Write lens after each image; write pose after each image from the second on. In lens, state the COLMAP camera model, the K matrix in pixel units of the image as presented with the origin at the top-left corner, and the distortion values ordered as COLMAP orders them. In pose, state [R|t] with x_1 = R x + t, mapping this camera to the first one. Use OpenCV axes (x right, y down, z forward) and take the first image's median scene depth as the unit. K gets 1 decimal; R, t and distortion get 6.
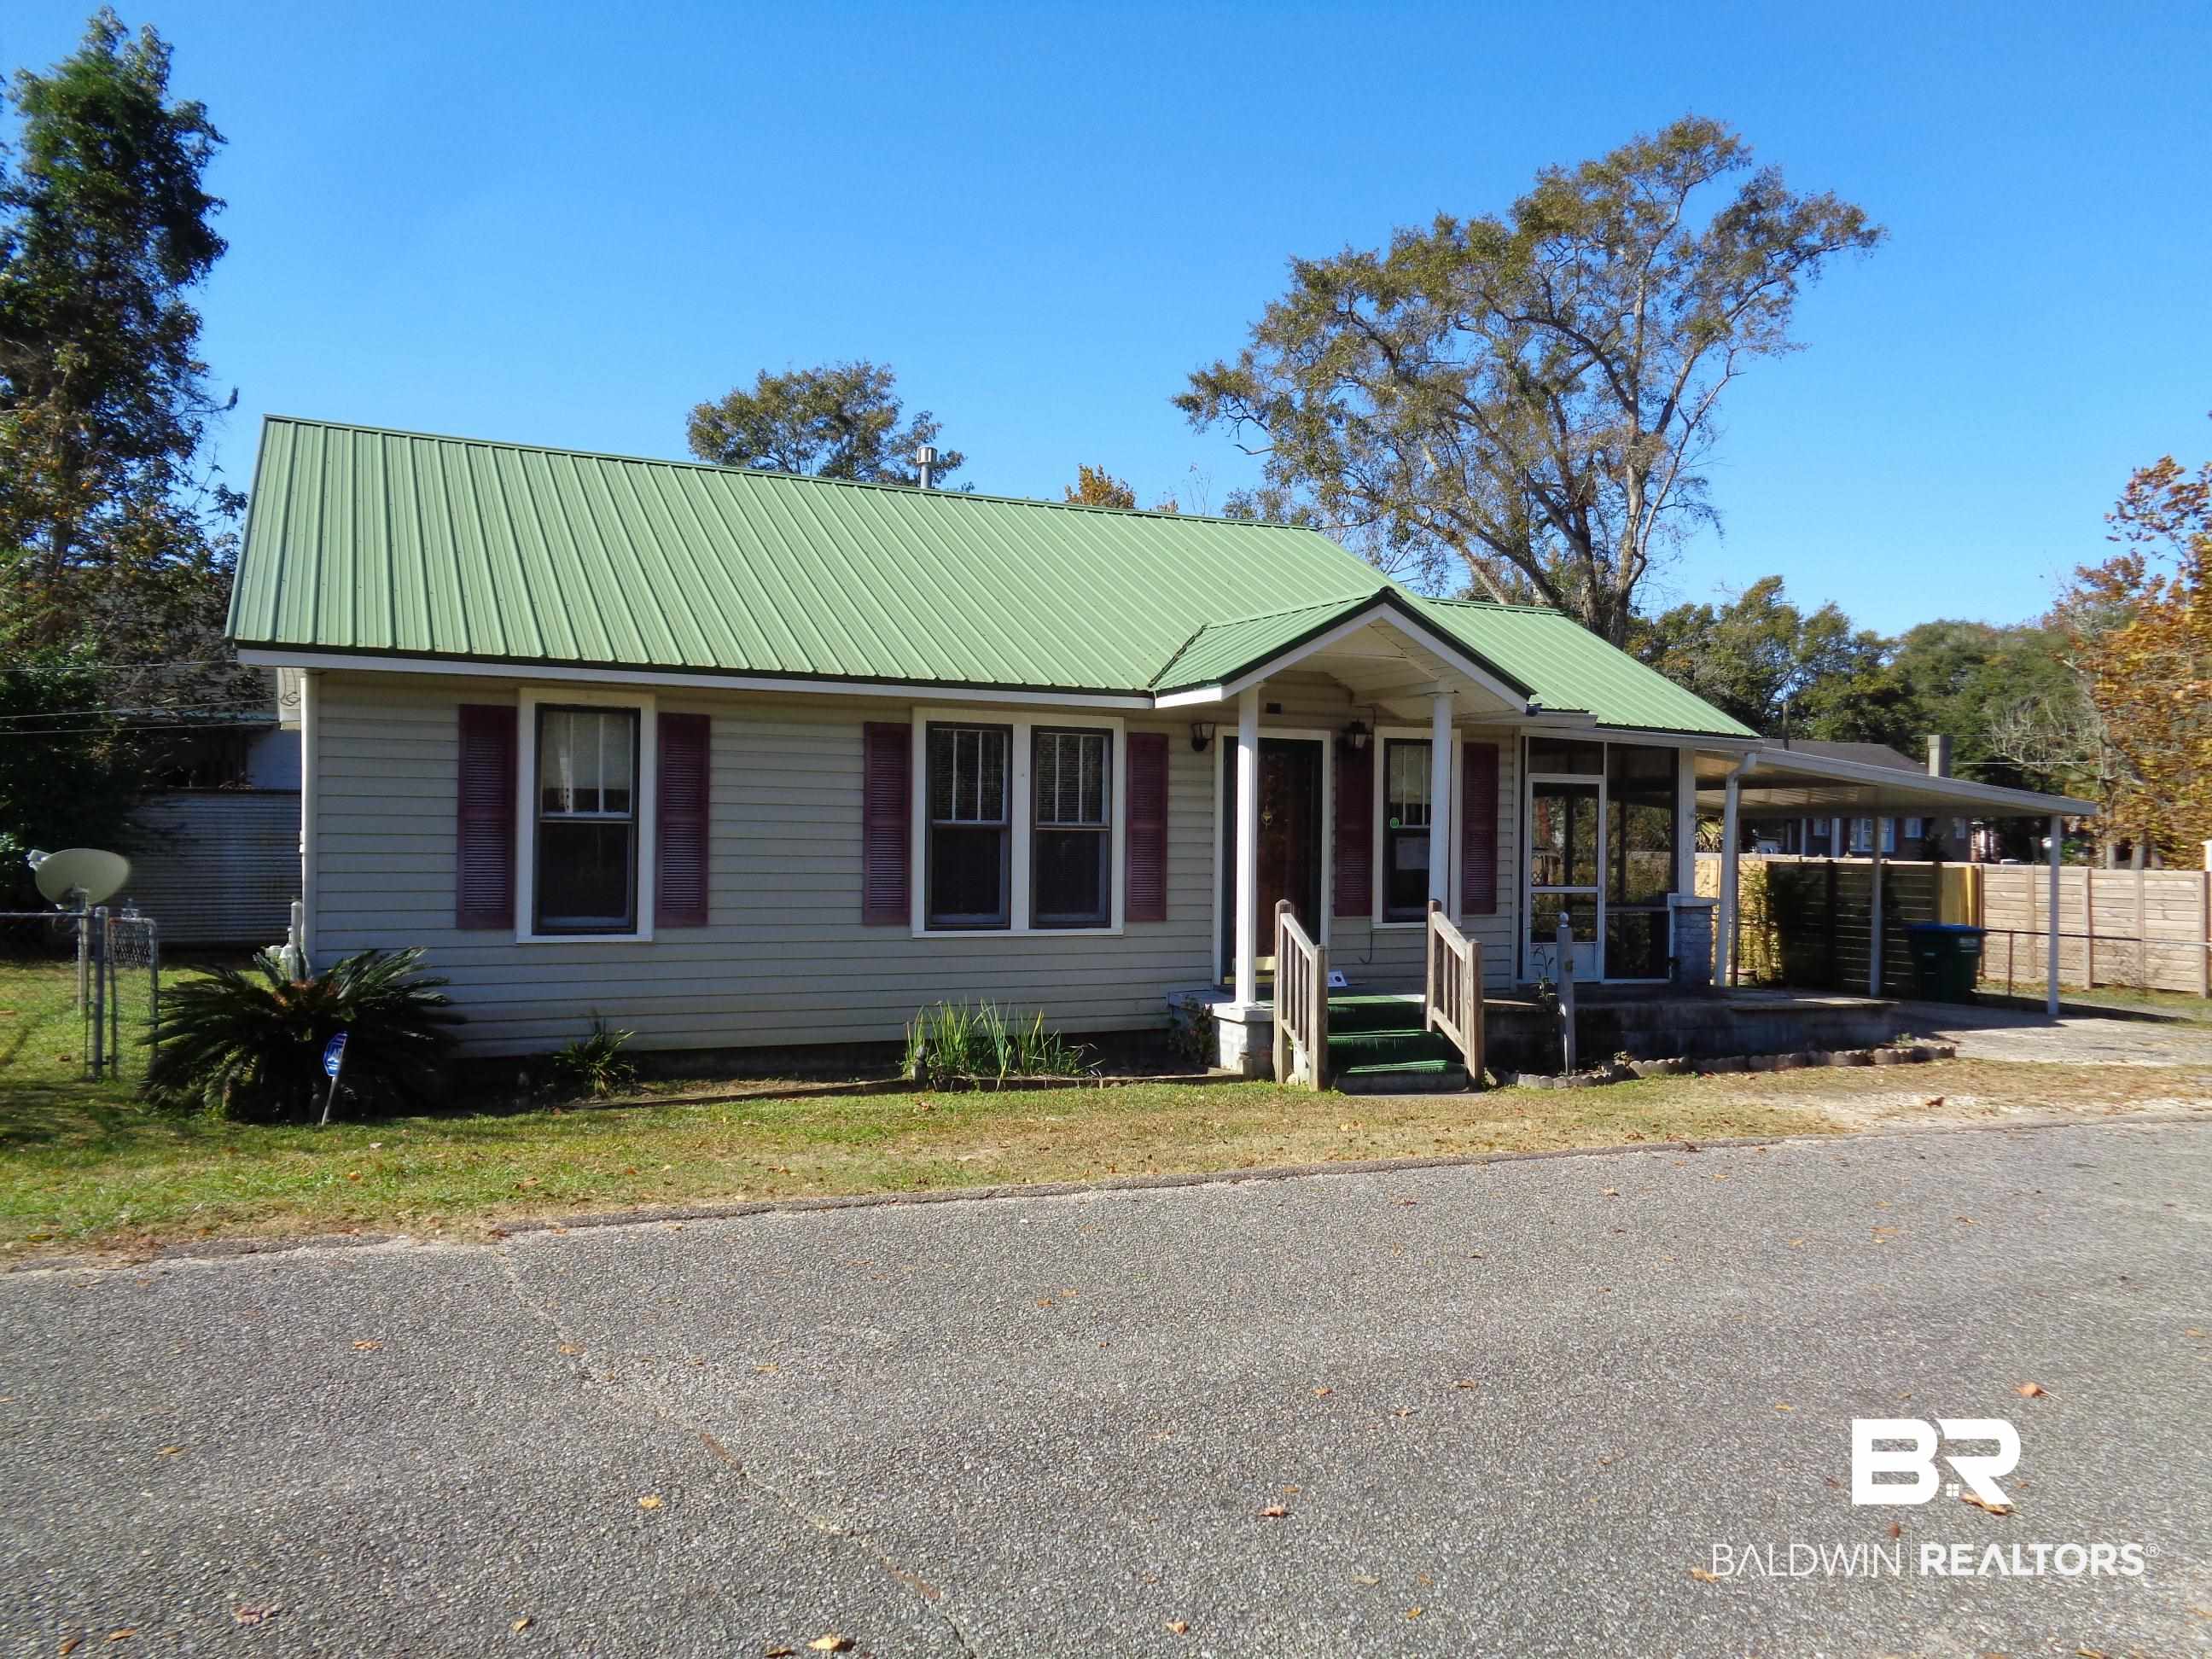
lens RADIAL K [[1676.2, 0, 1101.2], [0, 1676.2, 836.3], [0, 0, 1]] dist [0.006359, 0.006005]
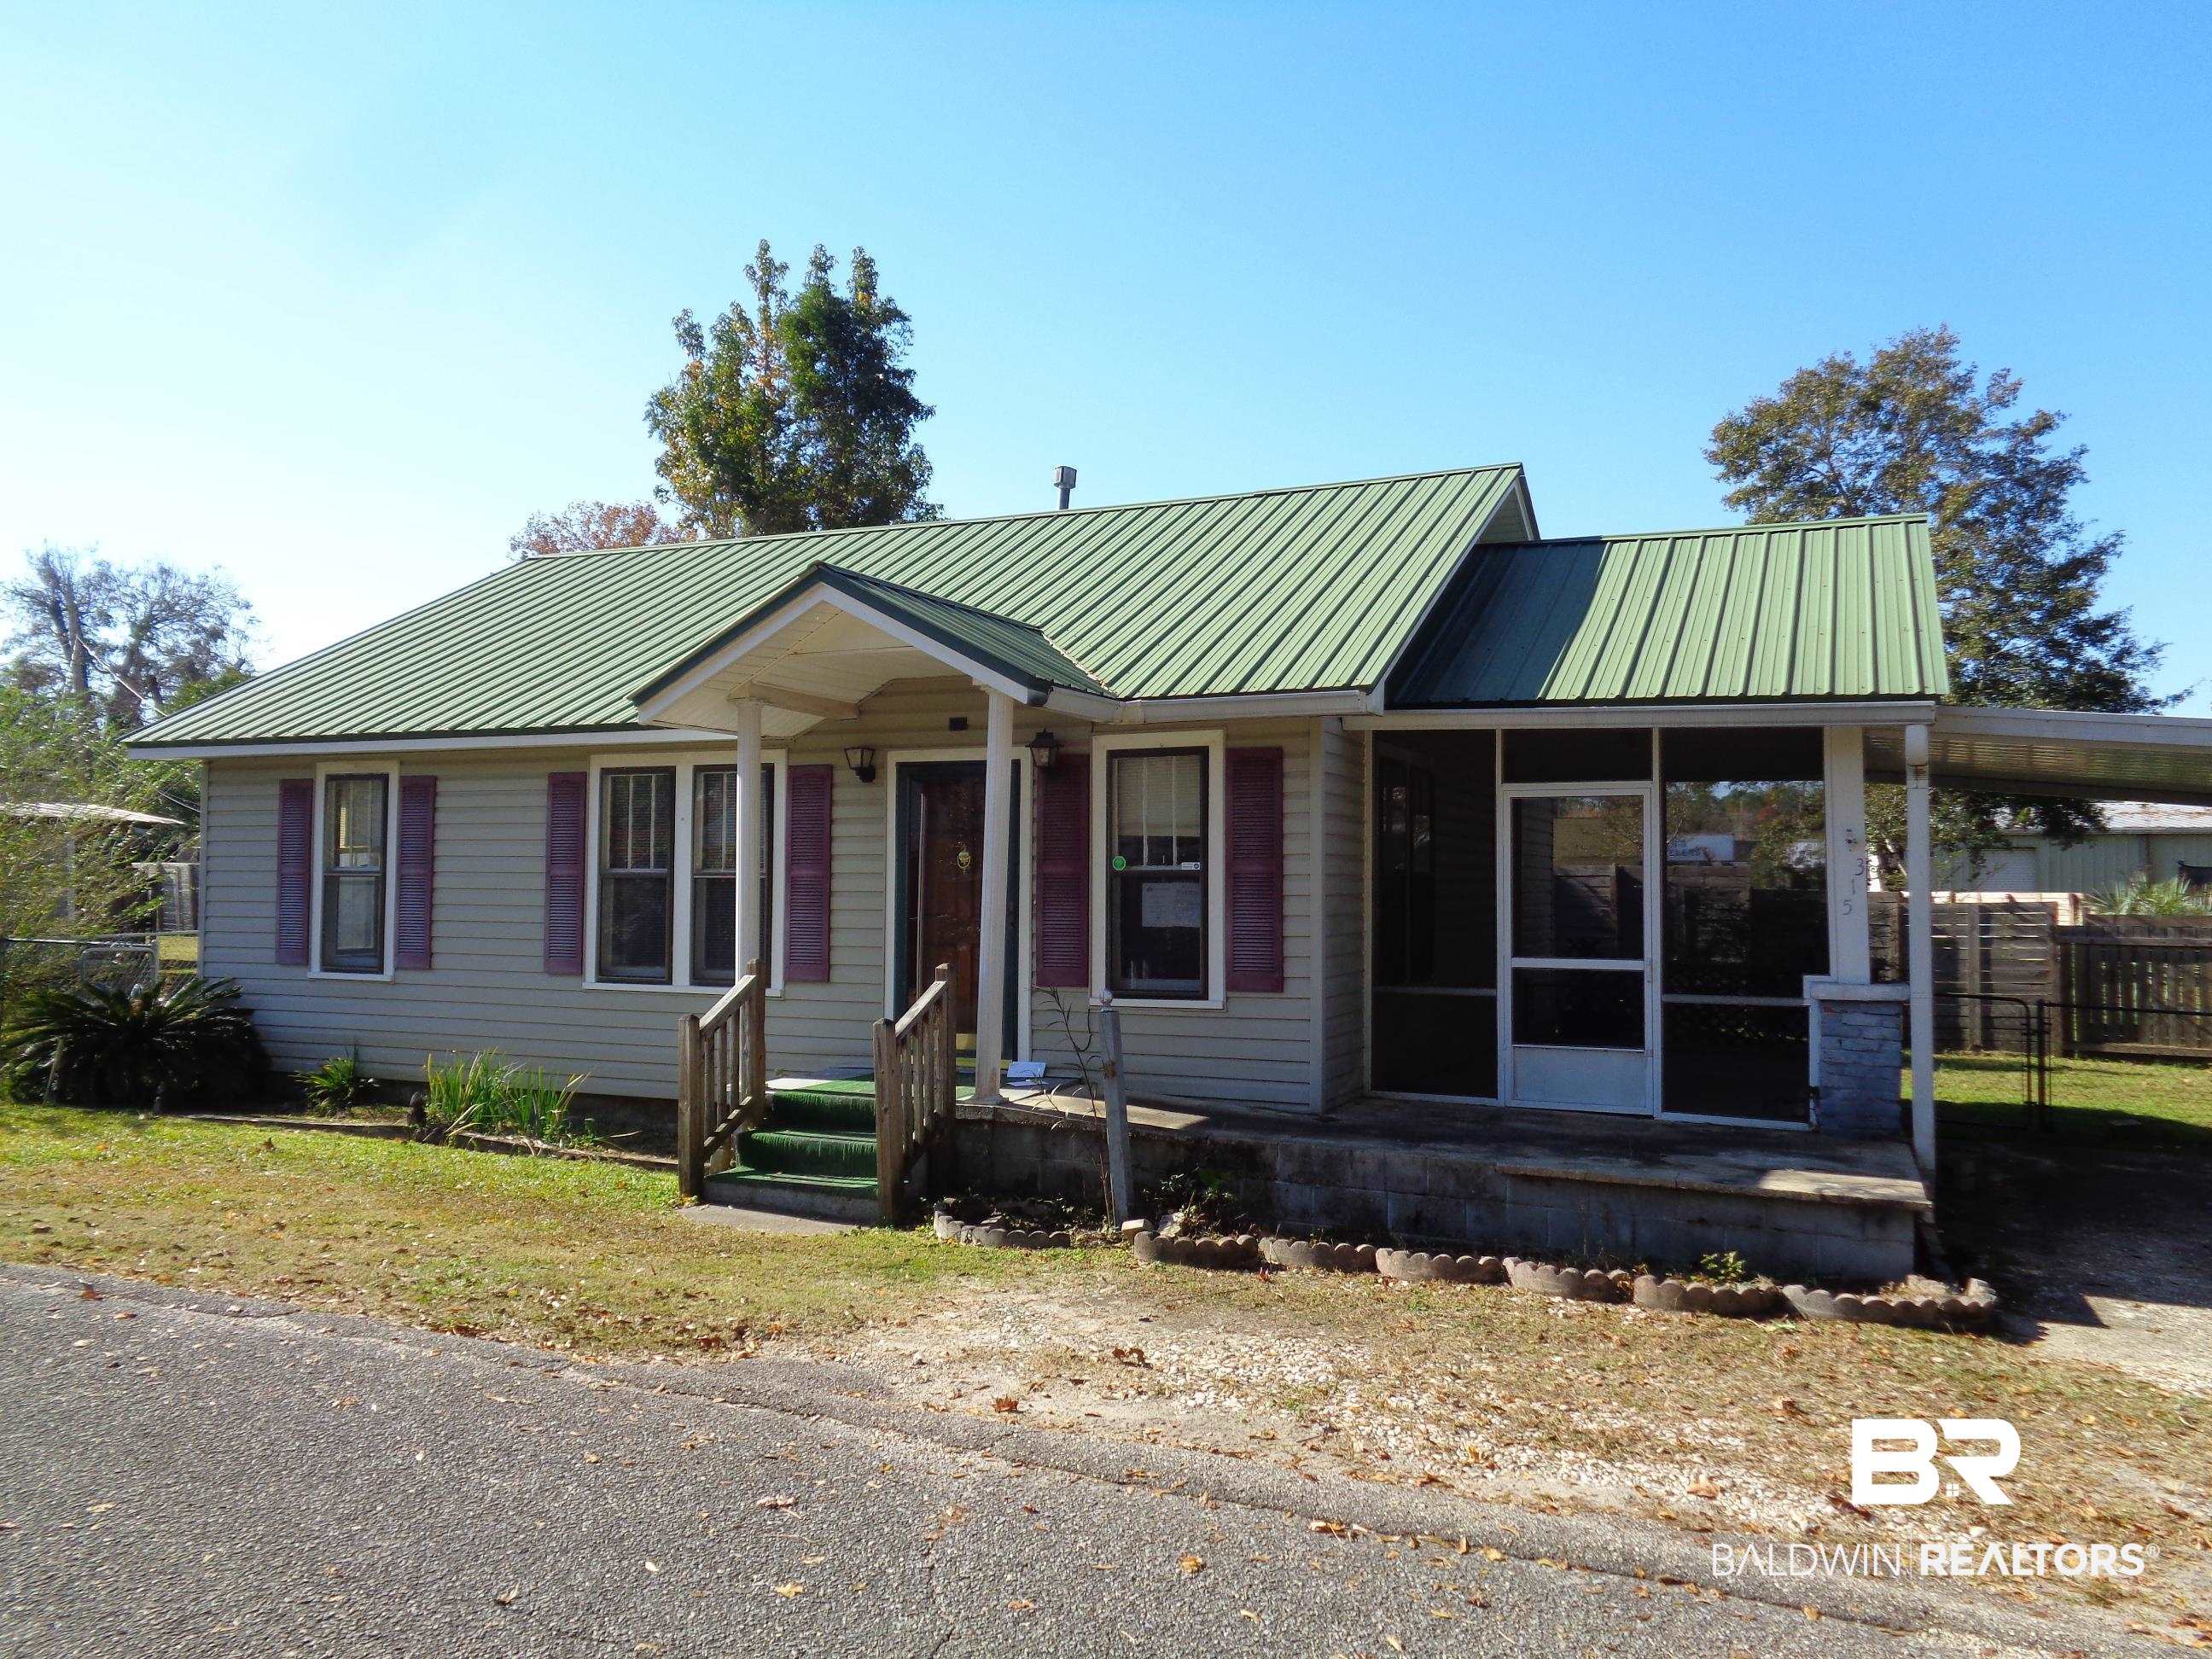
lens RADIAL K [[1676.2, 0, 1110.6], [0, 1676.2, 823.1], [0, 0, 1]] dist [0.006359, 0.006005]
pose [[0.659584, -0.037089, -0.750715, 0.790757], [0.002077, 0.998868, -0.047525, 0.010356], [0.751628, 0.029787, 0.658914, 0.551204]]
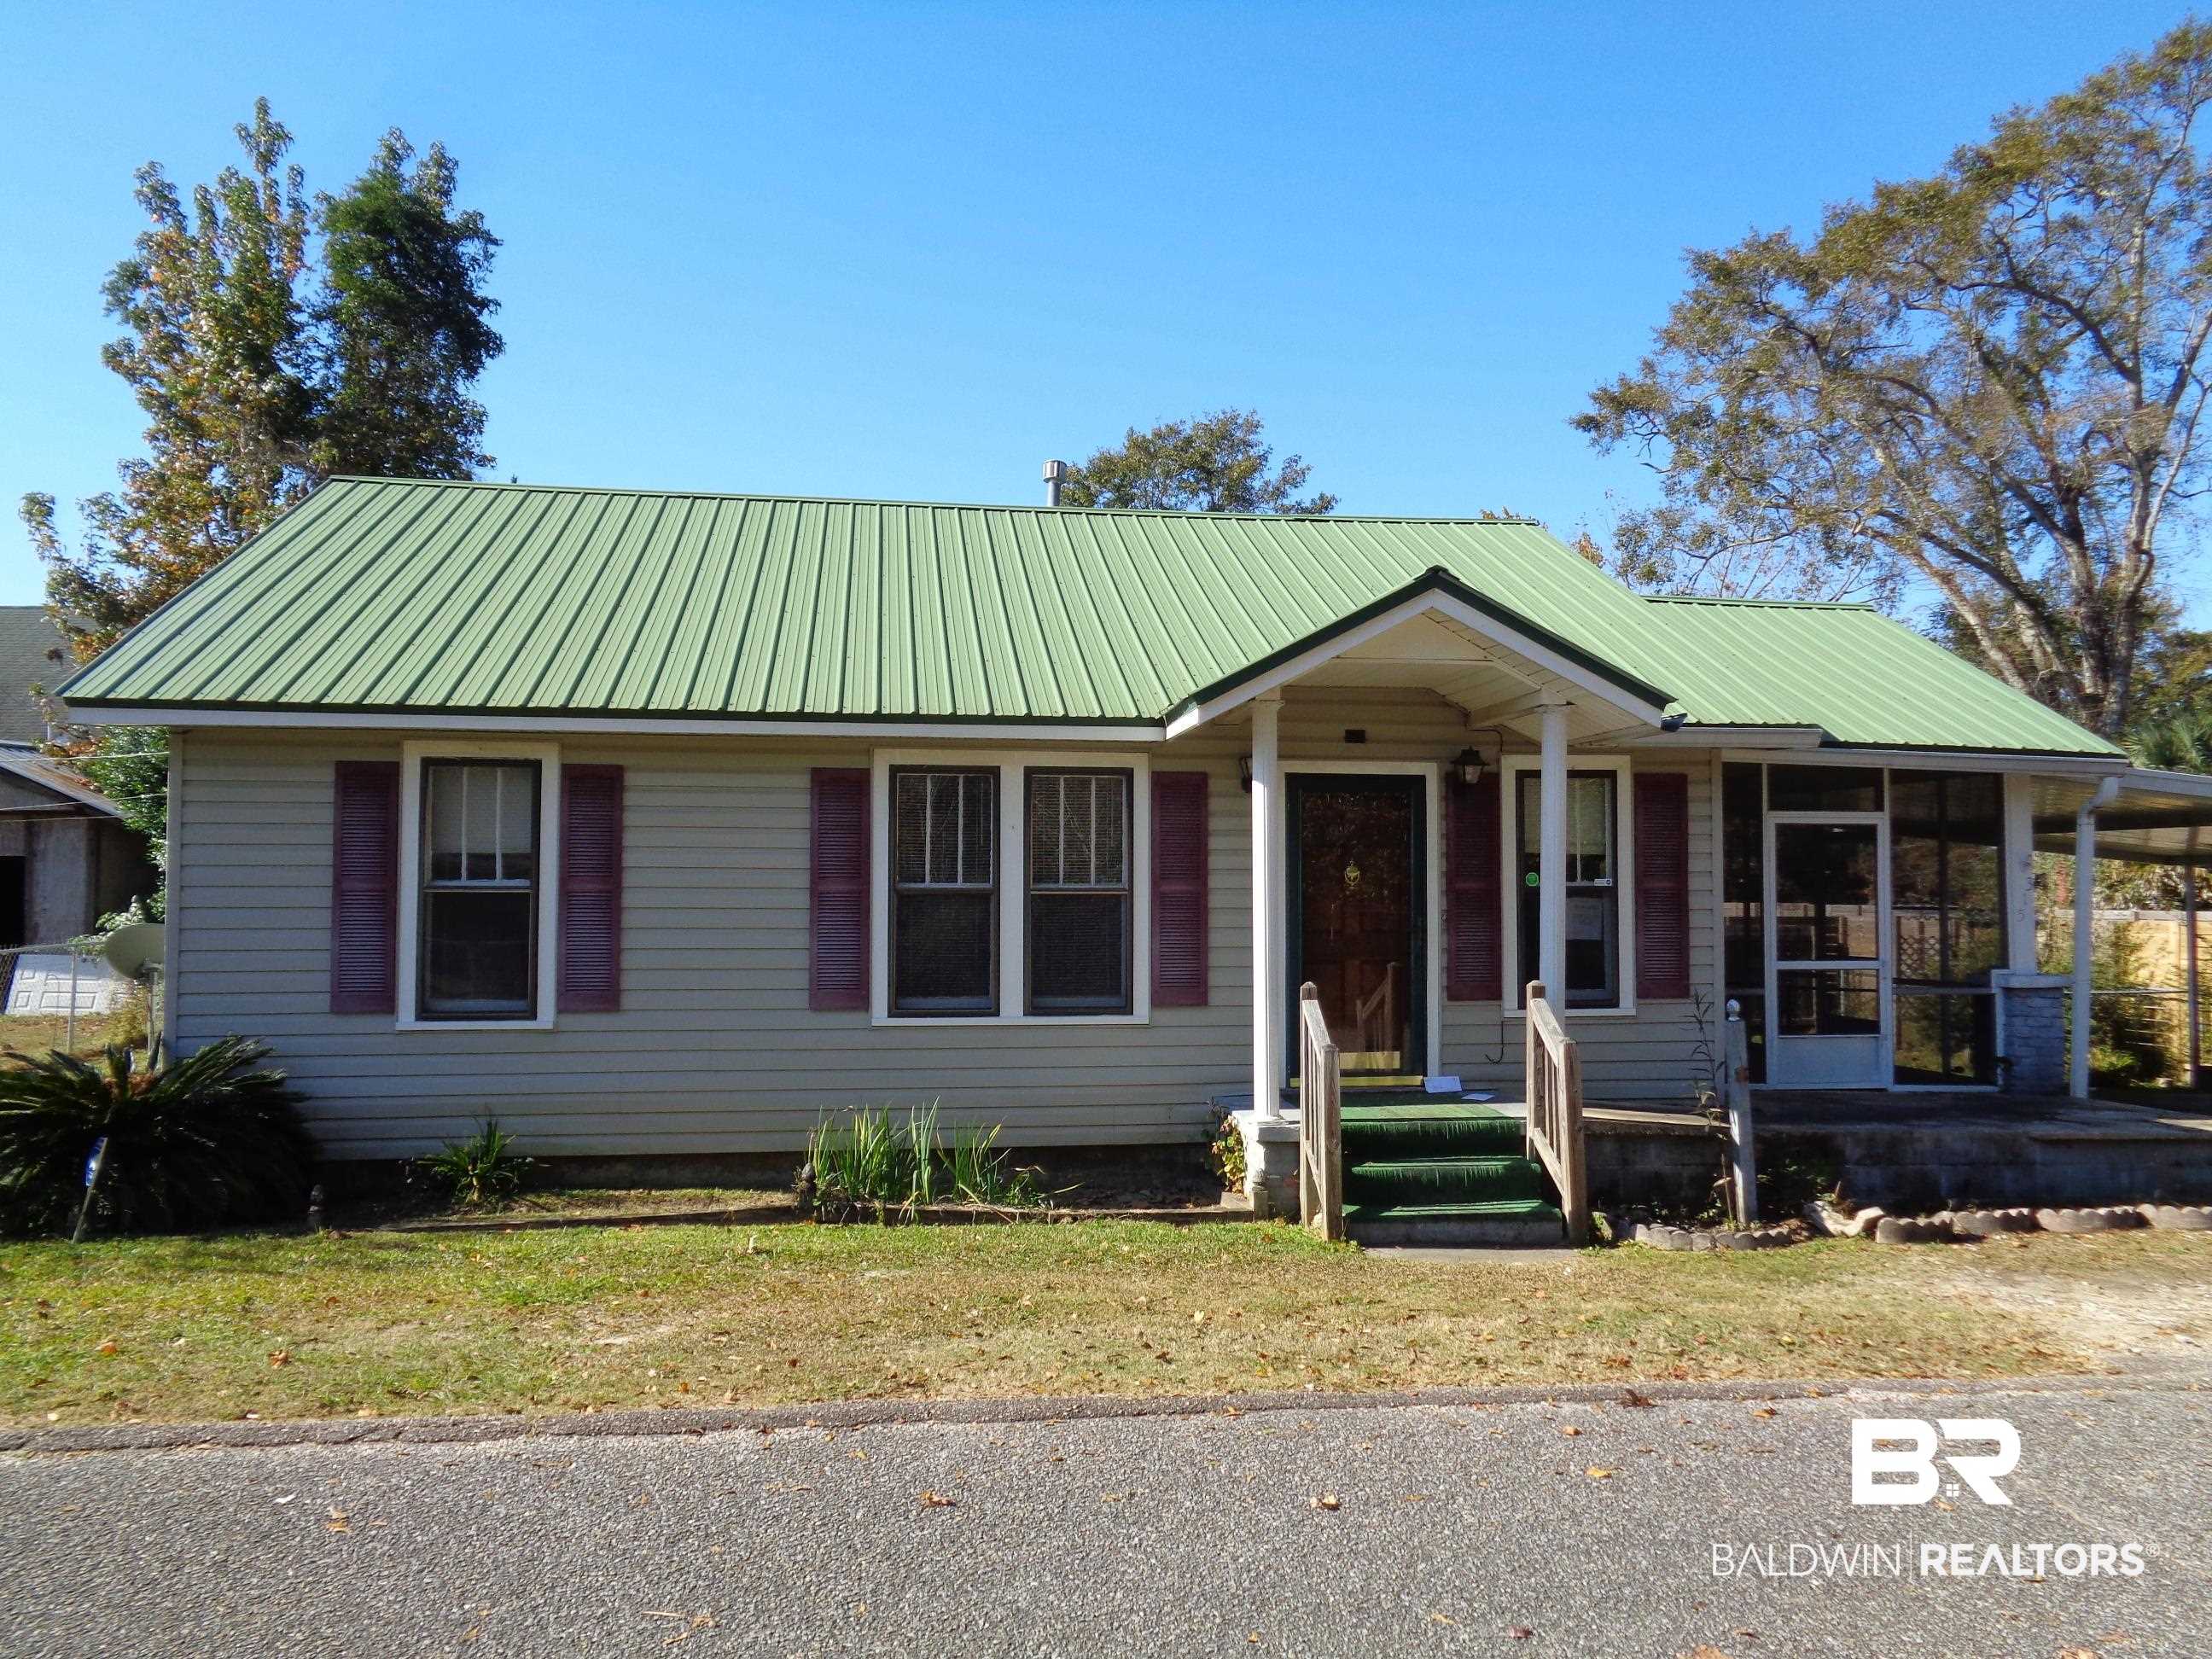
lens RADIAL K [[1676.2, 0, 1103.8], [0, 1676.2, 830.6], [0, 0, 1]] dist [0.006359, 0.006005]
pose [[0.957790, -0.021696, -0.286649, 0.225160], [0.009934, 0.999050, -0.042425, 0.000301], [0.287298, 0.037787, 0.957096, 0.223502]]
